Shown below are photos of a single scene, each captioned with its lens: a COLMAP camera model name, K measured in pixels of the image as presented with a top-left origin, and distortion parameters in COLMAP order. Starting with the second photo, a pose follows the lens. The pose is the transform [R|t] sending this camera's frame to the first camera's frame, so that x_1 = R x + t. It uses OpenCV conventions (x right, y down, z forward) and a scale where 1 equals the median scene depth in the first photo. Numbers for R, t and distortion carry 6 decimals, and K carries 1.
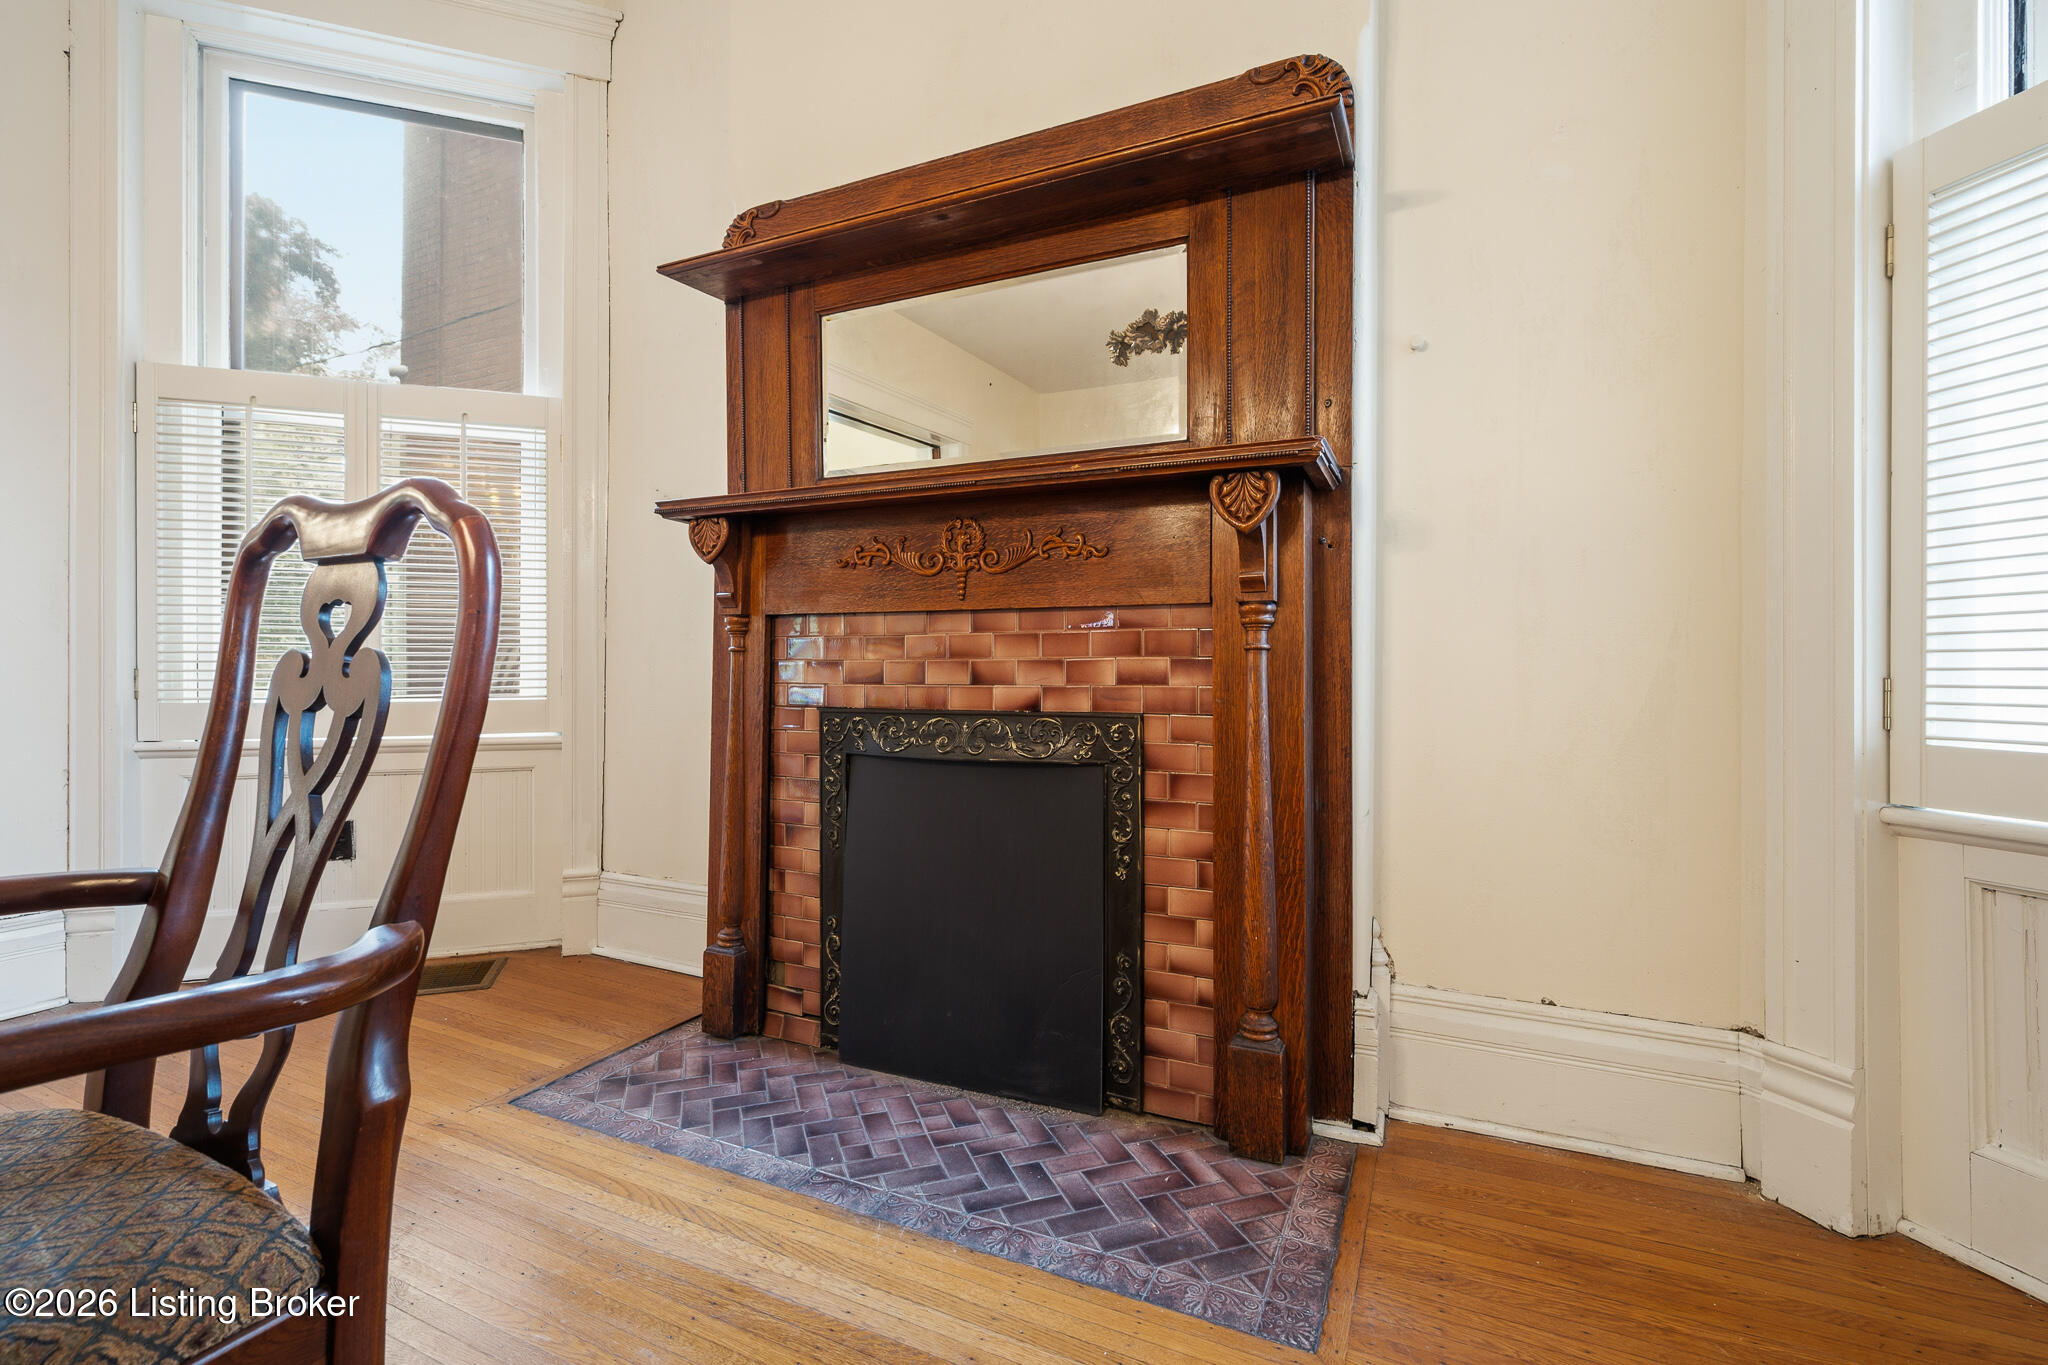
lens RADIAL K [[947.2, 0, 1028.4], [0, 947.2, 663.5], [0, 0, 1]] dist [-0.000687, 0.000049]
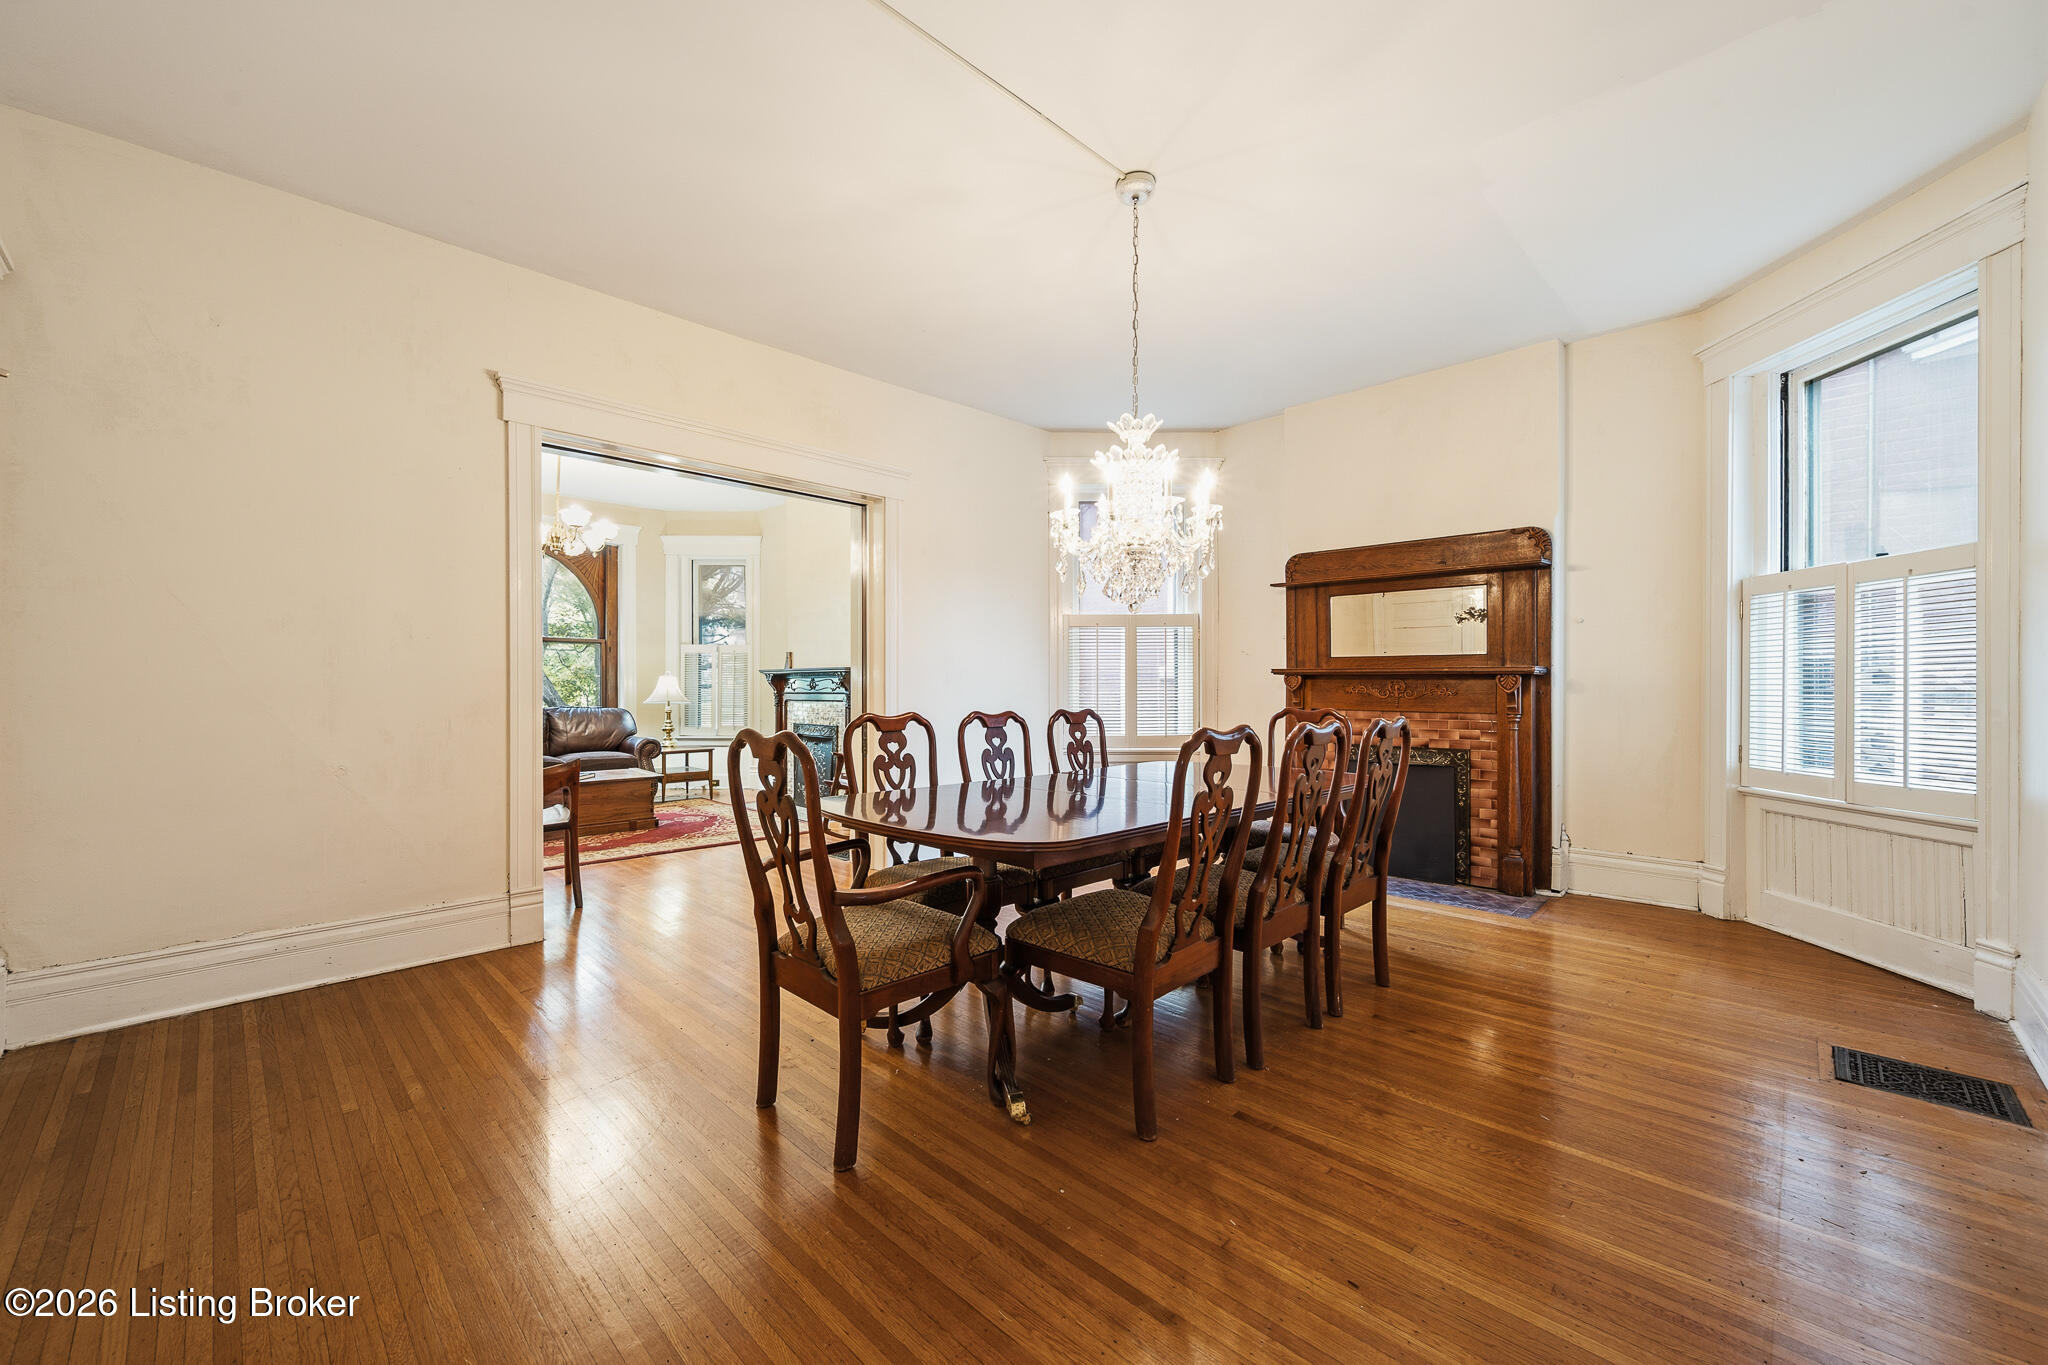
lens RADIAL K [[800.8, 0, 1026.1], [0, 800.8, 690.5], [0, 0, 1]] dist [-0.001795, -0.000199]
pose [[0.945134, -0.002984, -0.326668, -0.366301], [0.007984, 0.999871, 0.013965, -0.174468], [0.326585, -0.015807, 0.945036, -1.780297]]
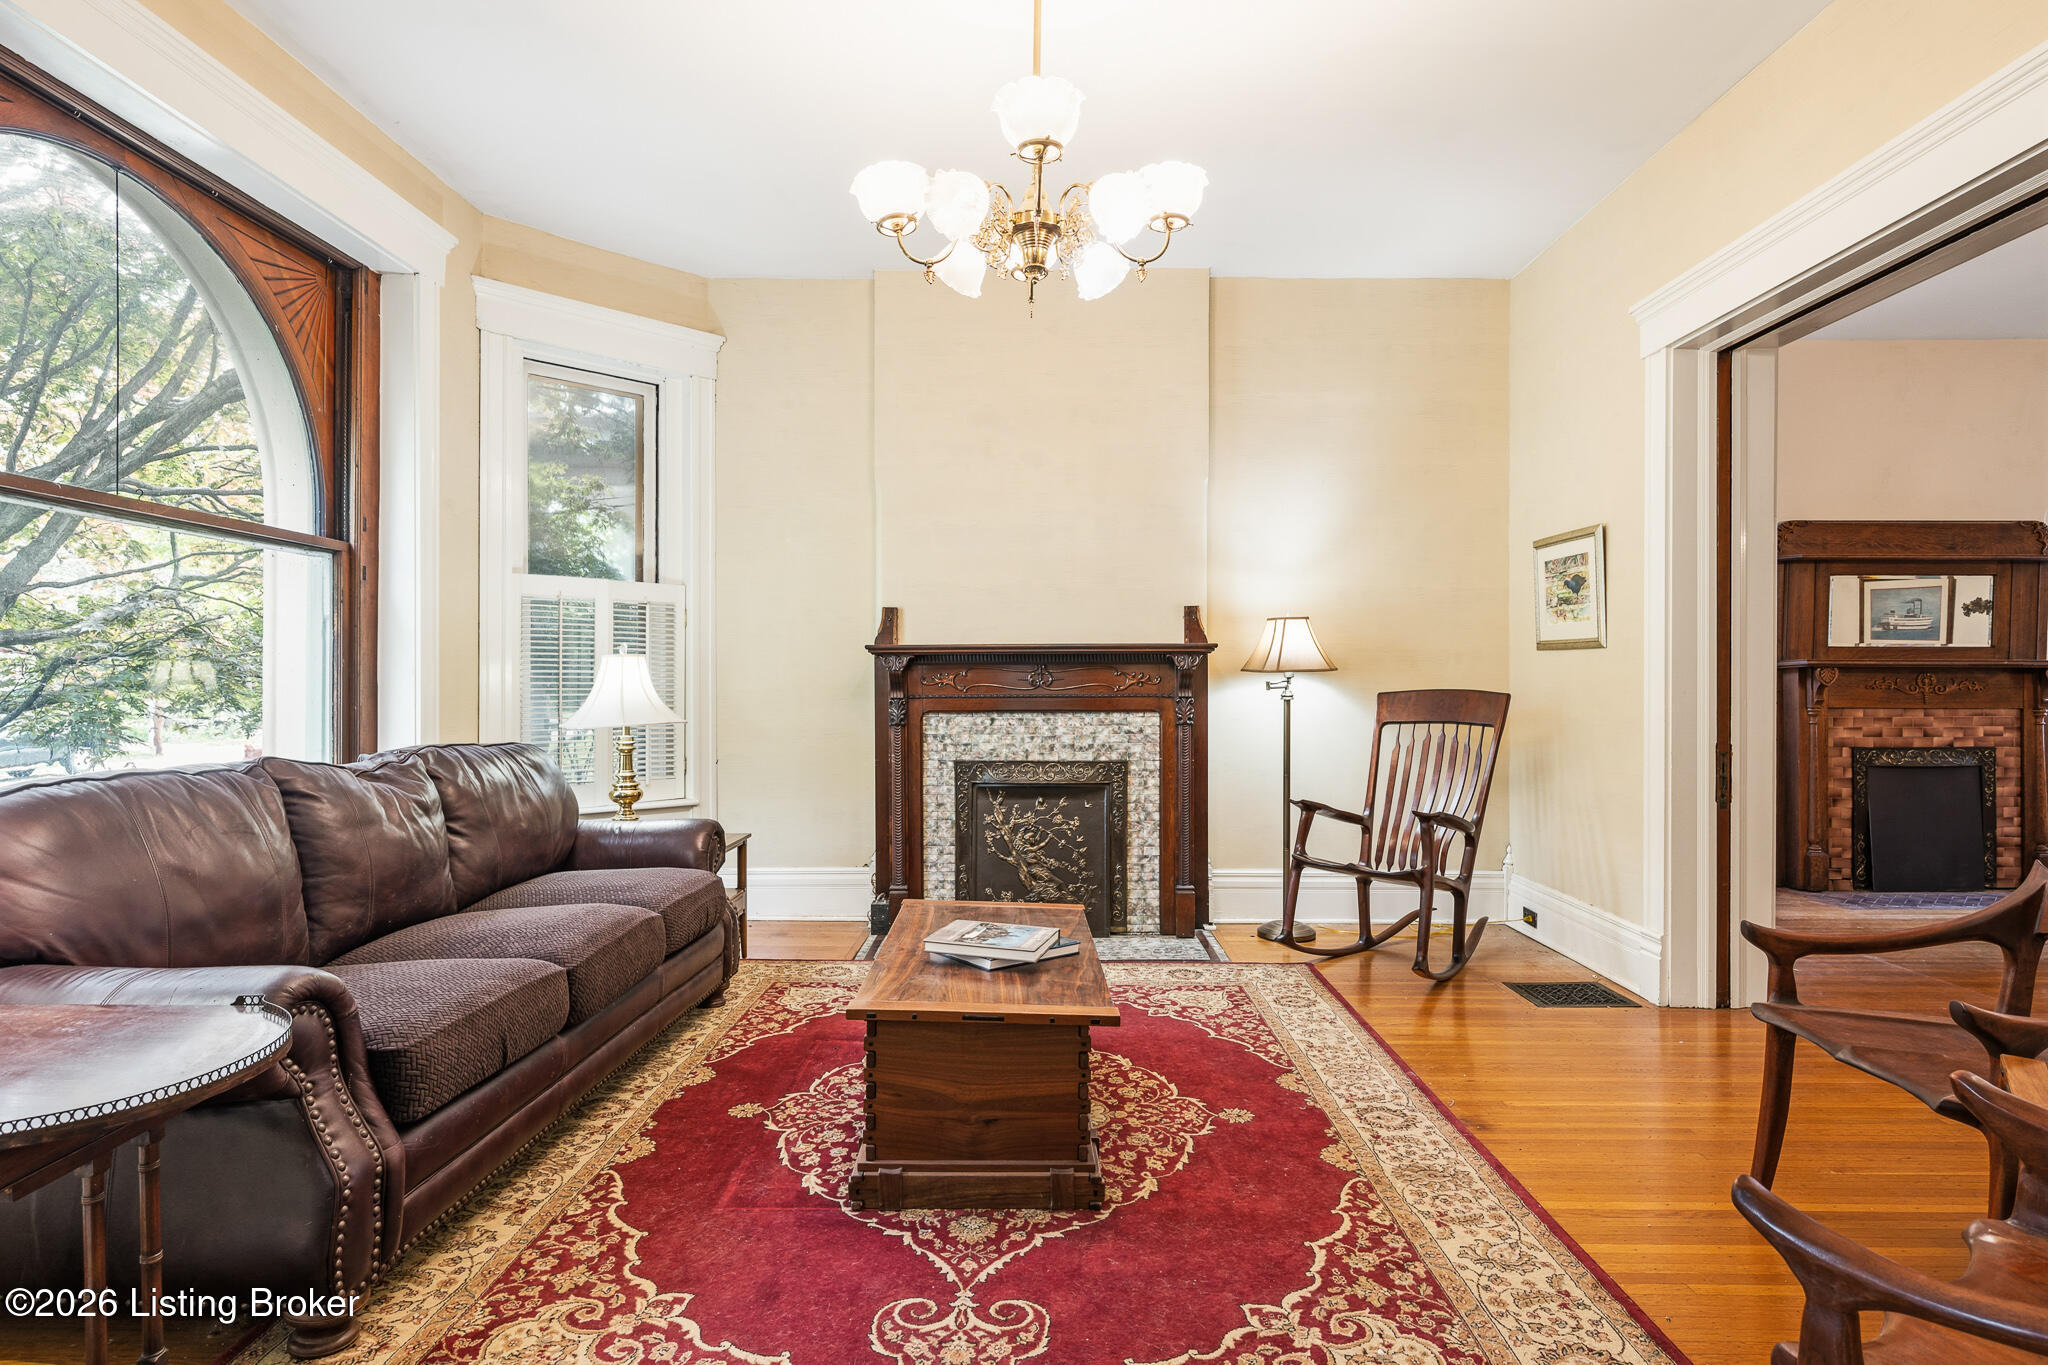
lens RADIAL K [[1078.2, 0, 1023.5], [0, 1078.2, 689.5], [0, 0, 1]] dist [-0.001144, -0.000496]
pose [[0.899926, -0.005966, 0.436002, -3.855020], [0.000960, 0.999931, 0.011702, -0.155935], [-0.436042, -0.010112, 0.899869, -0.612551]]
